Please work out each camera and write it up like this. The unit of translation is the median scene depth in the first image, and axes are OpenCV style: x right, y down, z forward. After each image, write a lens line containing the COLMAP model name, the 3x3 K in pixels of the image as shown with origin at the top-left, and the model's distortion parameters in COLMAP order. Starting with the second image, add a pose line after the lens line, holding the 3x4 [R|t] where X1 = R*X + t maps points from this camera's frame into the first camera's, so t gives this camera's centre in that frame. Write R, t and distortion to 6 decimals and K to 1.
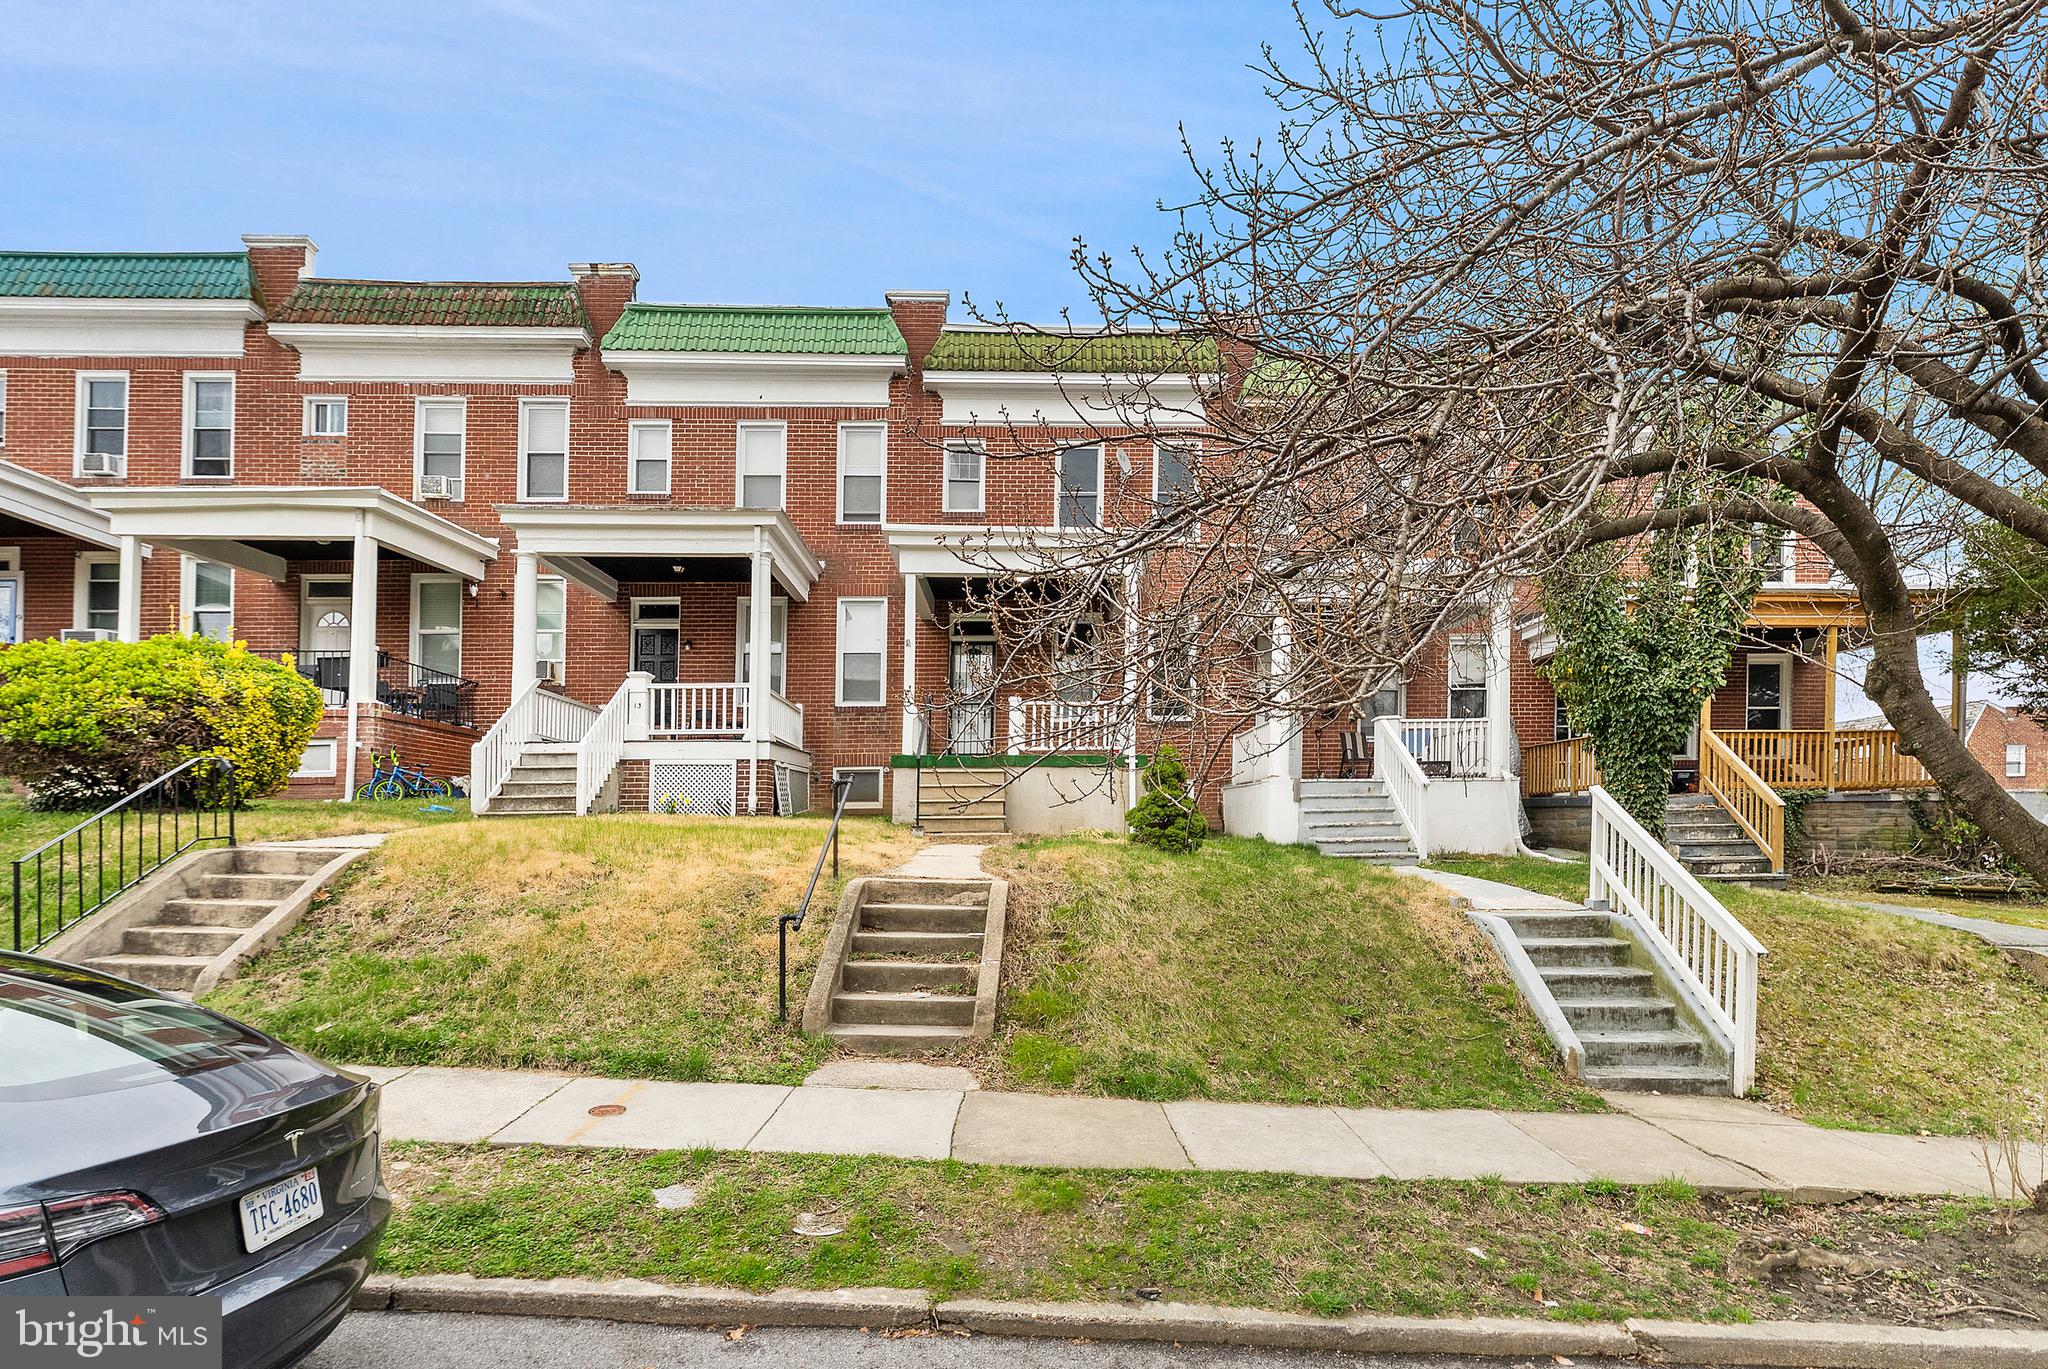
lens RADIAL K [[847.6, 0, 1042.0], [0, 847.6, 655.5], [0, 0, 1]] dist [0.000660, -0.000278]
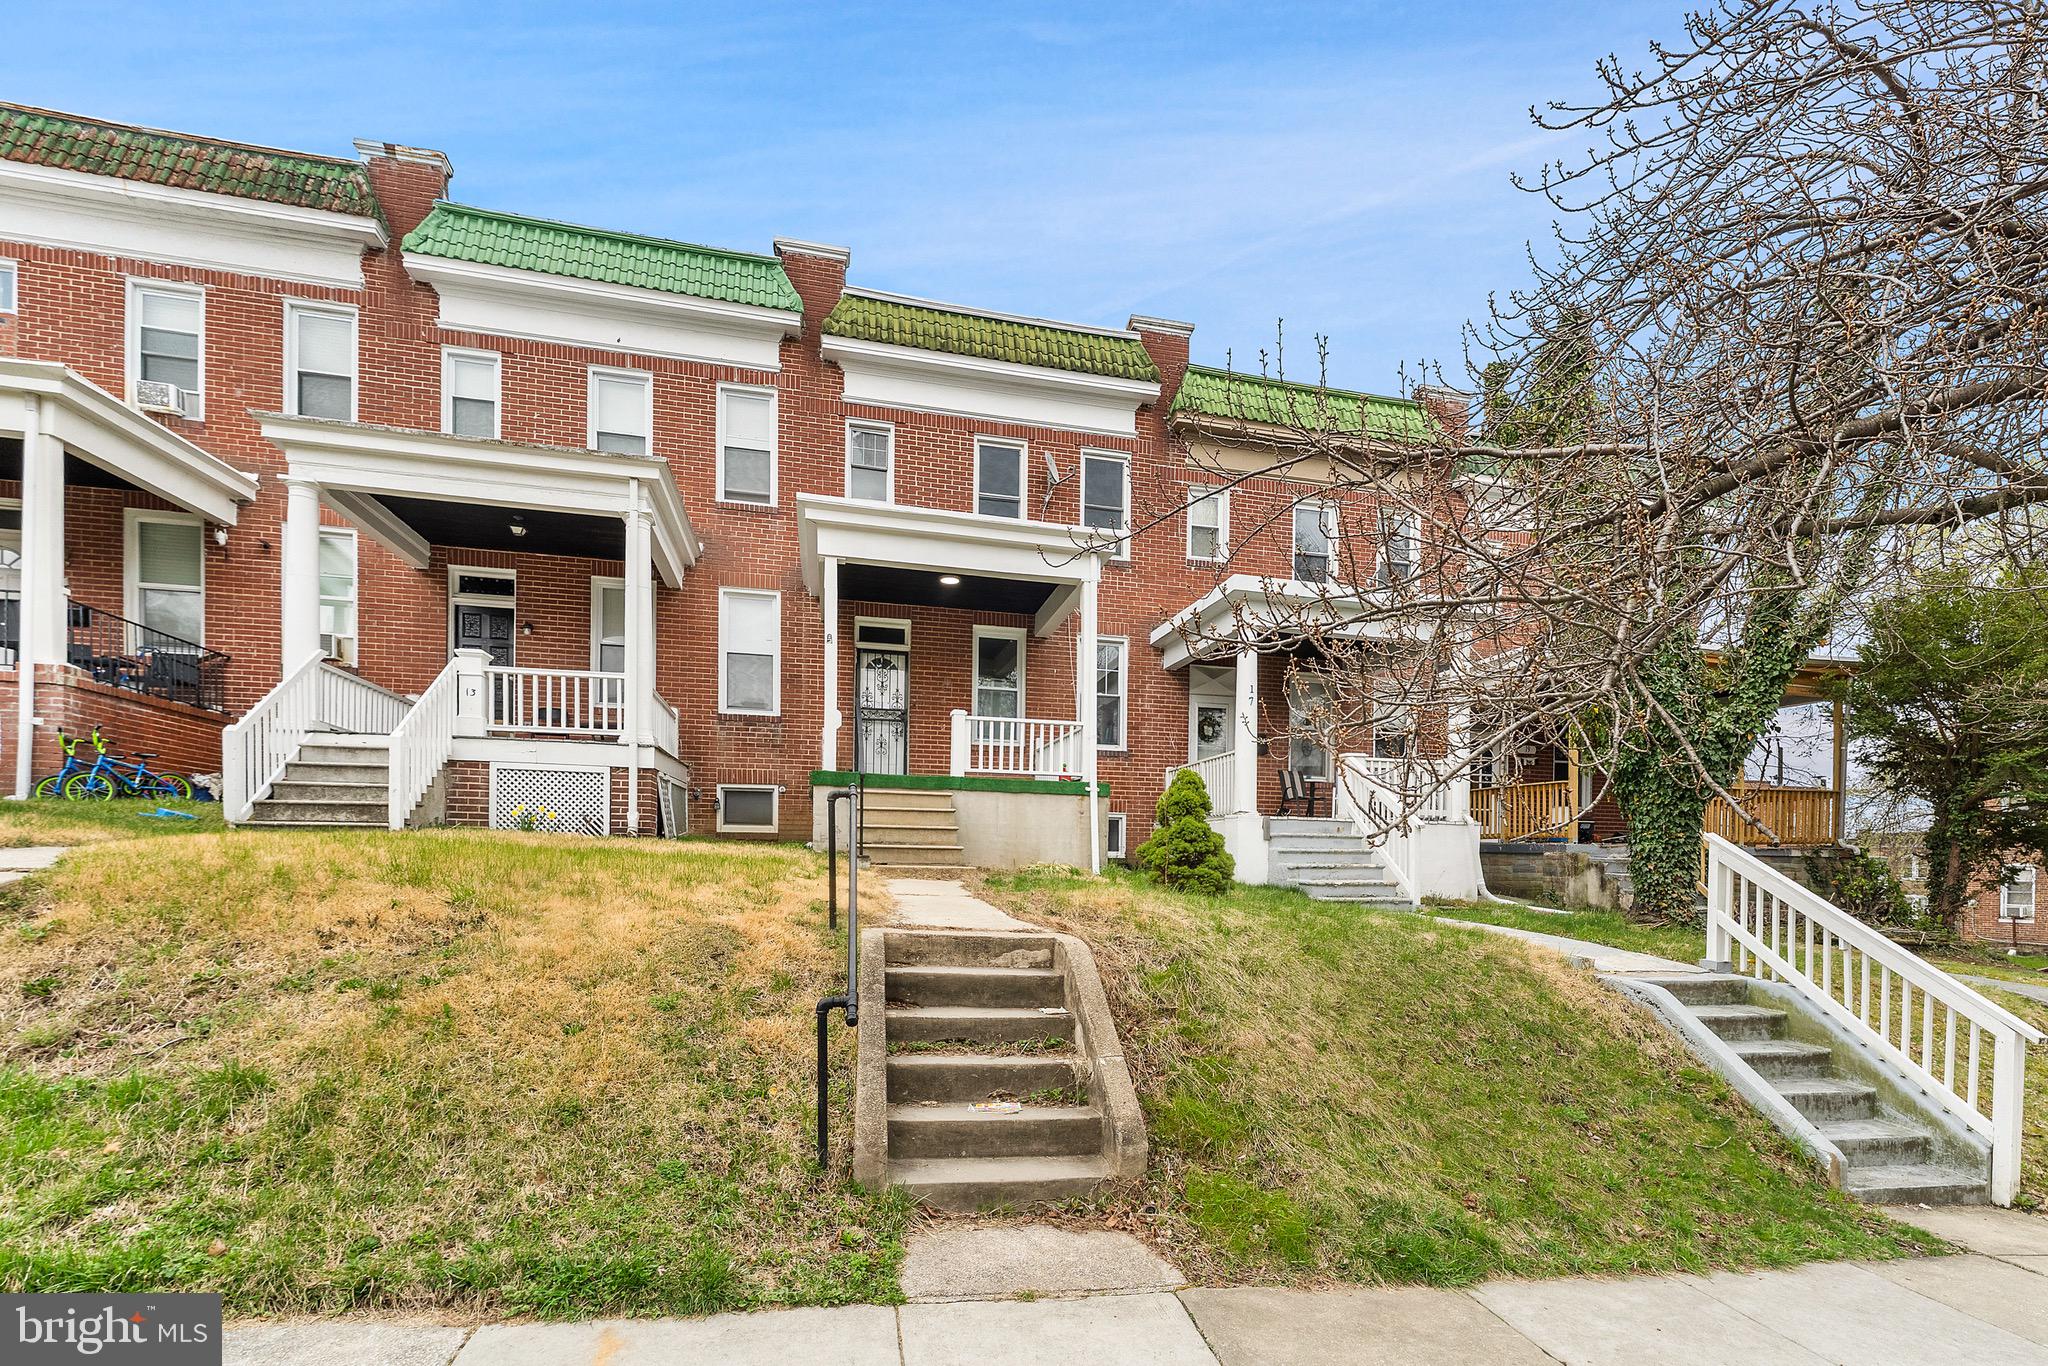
lens RADIAL K [[816.3, 0, 1026.0], [0, 816.3, 768.8], [0, 0, 1]] dist [-0.001260, 0.000539]
pose [[0.981084, 0.046295, 0.187965, -0.136182], [-0.063109, 0.994425, 0.084477, 0.039702], [-0.183006, -0.094741, 0.978536, 0.200147]]
